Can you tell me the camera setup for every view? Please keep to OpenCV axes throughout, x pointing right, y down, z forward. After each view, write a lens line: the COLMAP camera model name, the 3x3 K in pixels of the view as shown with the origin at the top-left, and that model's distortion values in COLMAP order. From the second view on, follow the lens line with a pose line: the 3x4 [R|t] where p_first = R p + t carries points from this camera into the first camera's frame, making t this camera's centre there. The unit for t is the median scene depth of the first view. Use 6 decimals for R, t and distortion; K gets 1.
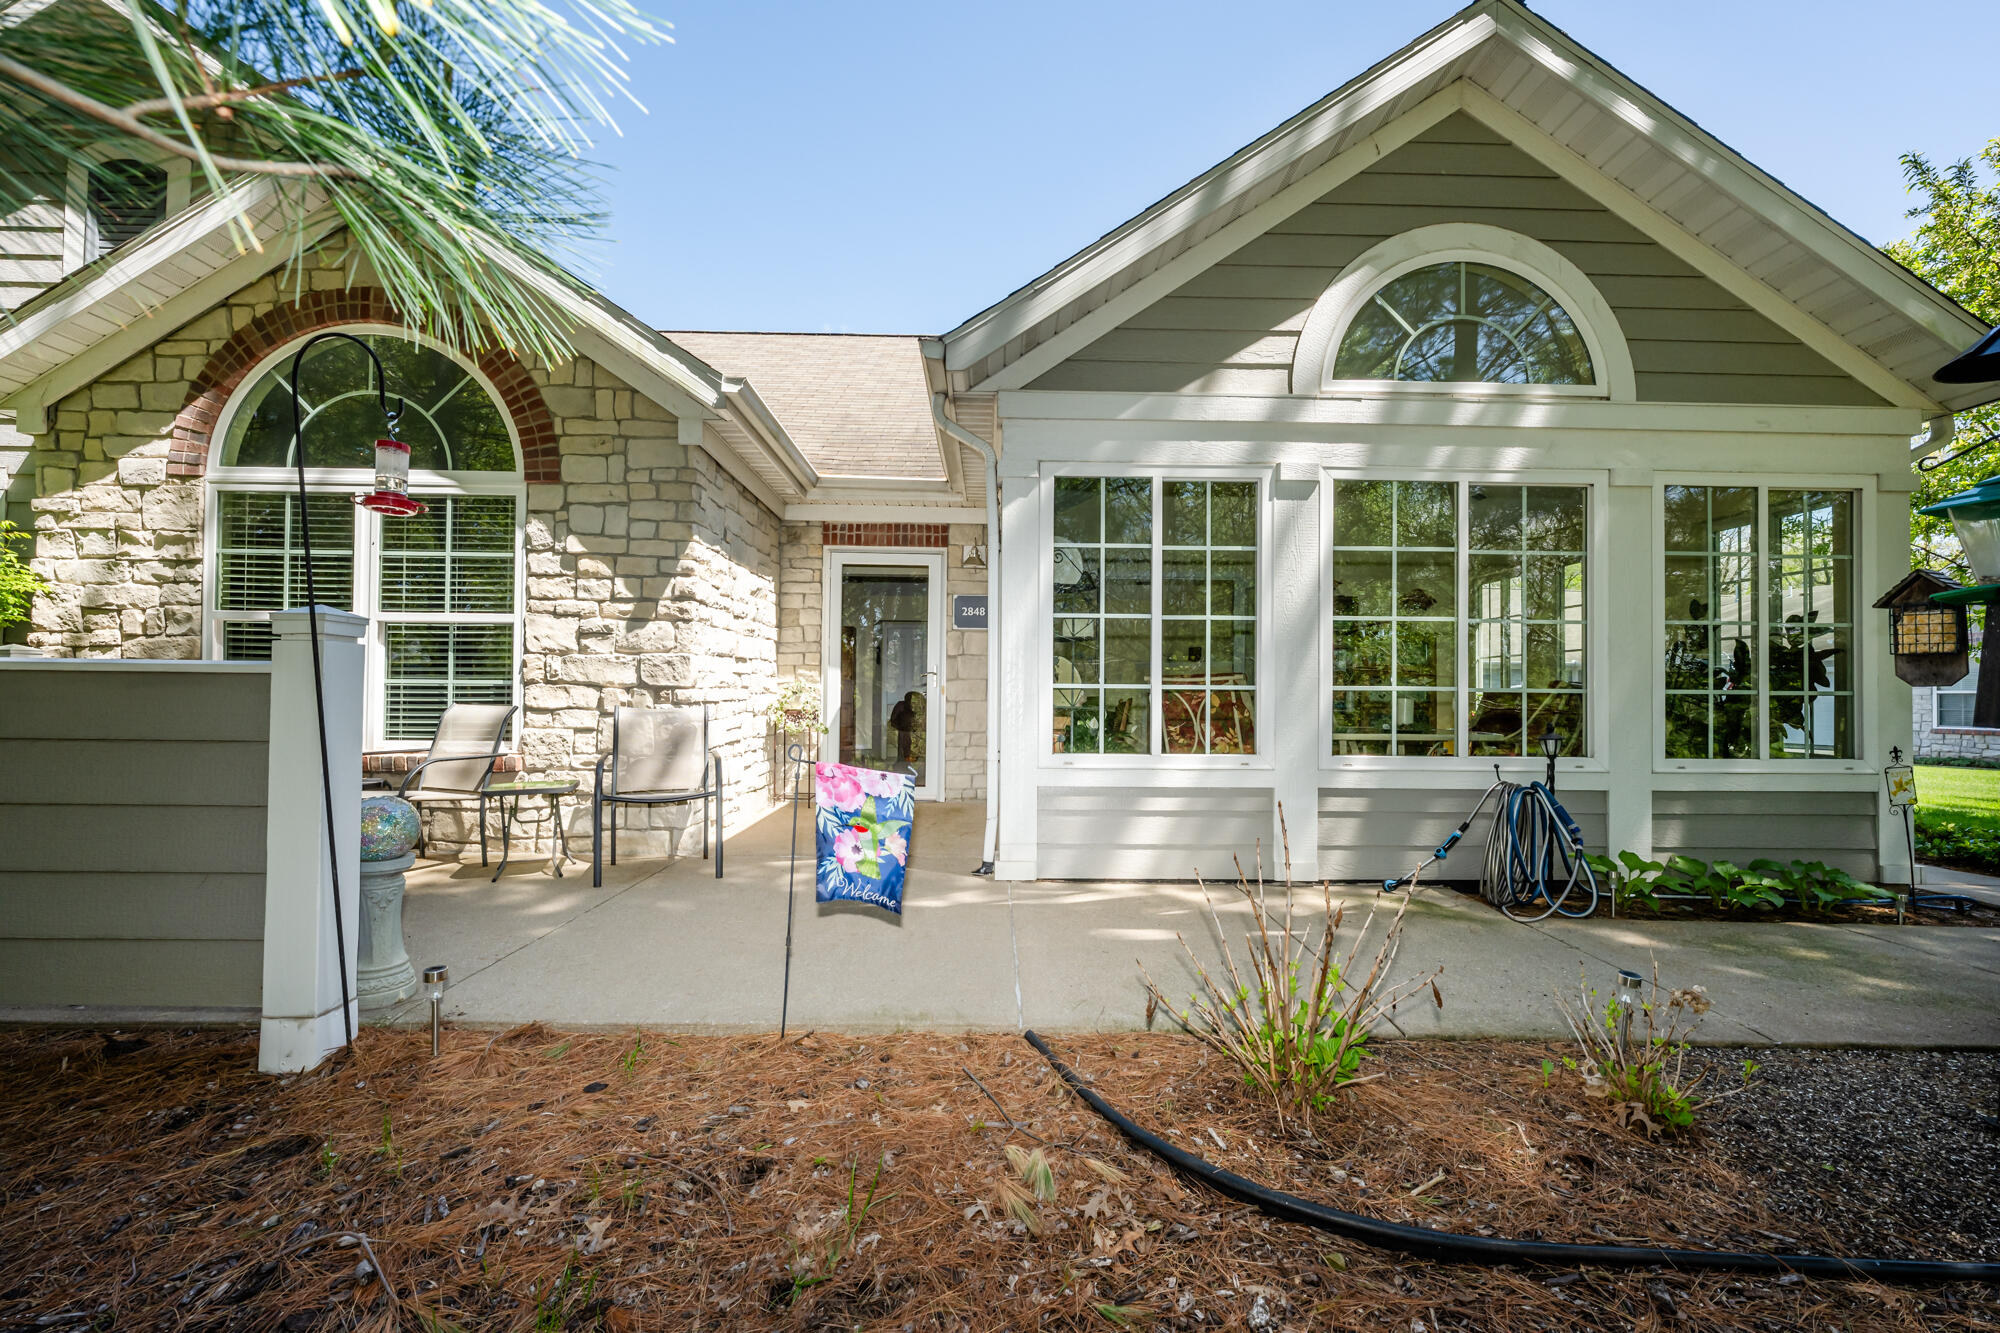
lens RADIAL K [[805.2, 0, 997.8], [0, 805.2, 676.9], [0, 0, 1]] dist [-0.002112, 0.000035]
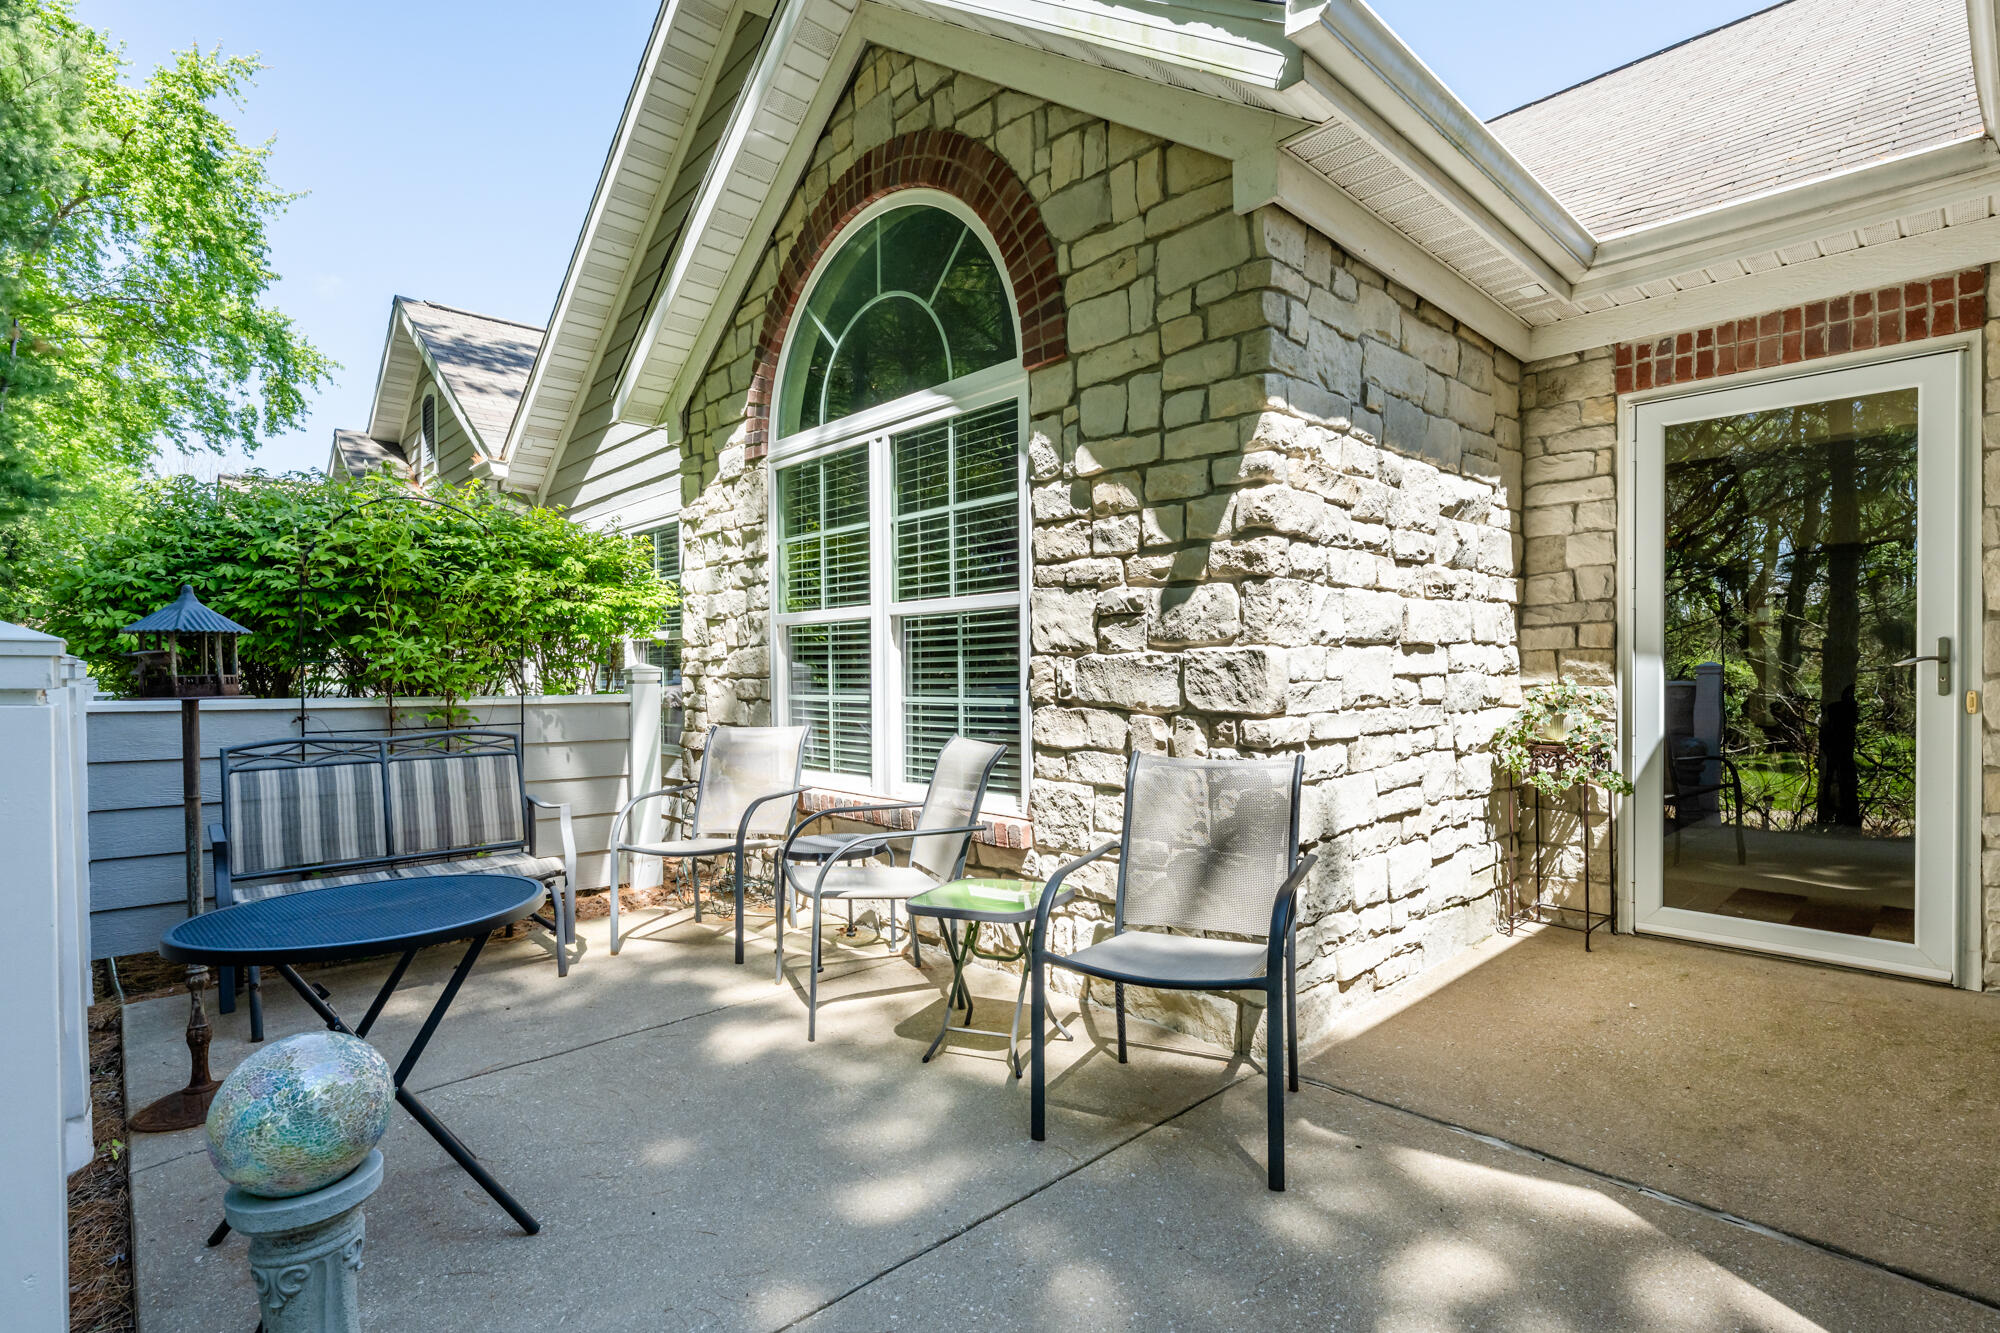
lens RADIAL K [[973.1, 0, 1031.5], [0, 973.1, 686.7], [0, 0, 1]] dist [-0.001601, 0.000986]
pose [[0.689932, -0.005894, -0.723850, -0.057836], [0.031986, 0.999238, 0.022350, -0.021690], [0.723167, -0.038573, 0.689595, 0.489403]]
